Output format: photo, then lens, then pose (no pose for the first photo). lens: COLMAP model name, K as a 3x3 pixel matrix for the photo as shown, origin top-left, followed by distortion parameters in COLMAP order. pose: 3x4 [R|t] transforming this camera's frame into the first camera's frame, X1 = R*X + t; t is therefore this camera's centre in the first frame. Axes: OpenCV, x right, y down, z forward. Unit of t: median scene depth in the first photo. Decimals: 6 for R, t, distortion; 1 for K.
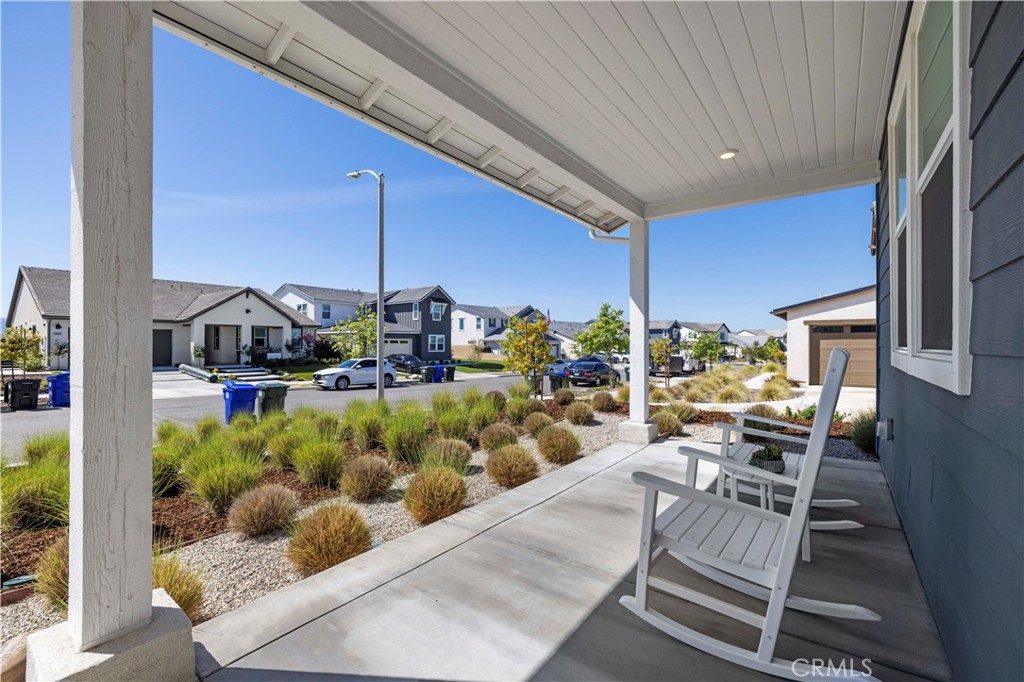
lens RADIAL K [[434.1, 0, 508.0], [0, 434.1, 342.7], [0, 0, 1]] dist [0.000612, 0.001344]
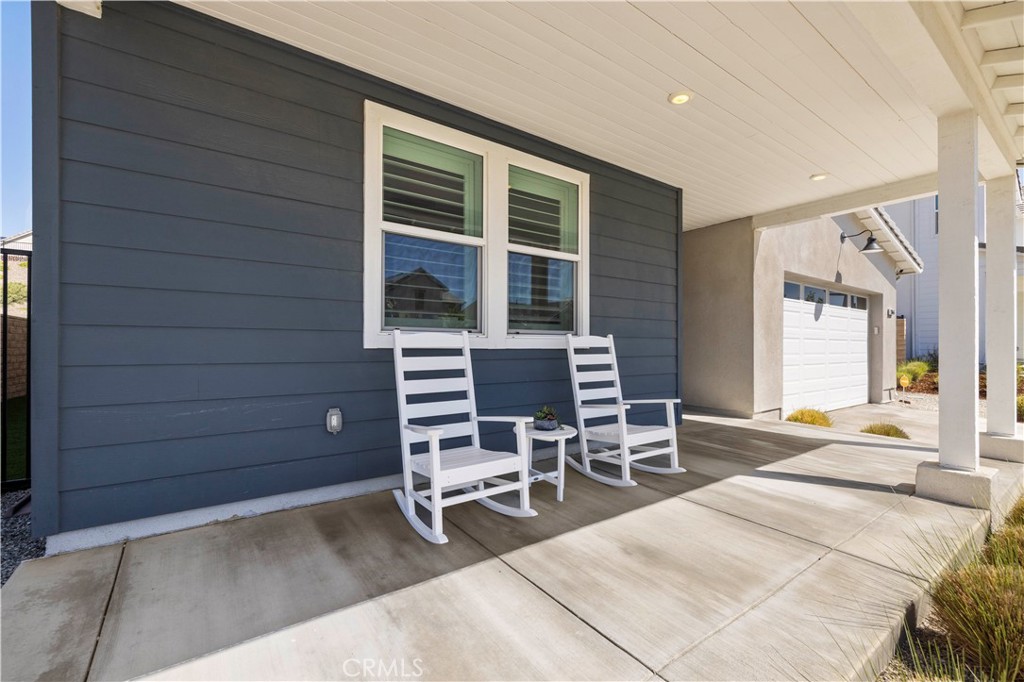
lens RADIAL K [[434.1, 0, 508.7], [0, 434.1, 339.4], [0, 0, 1]] dist [0.000612, 0.001344]
pose [[-0.956285, -0.004313, 0.292404, 0.406257], [-0.006703, 0.999952, -0.007172, 0.056207], [-0.292359, -0.008819, -0.956268, 2.746930]]
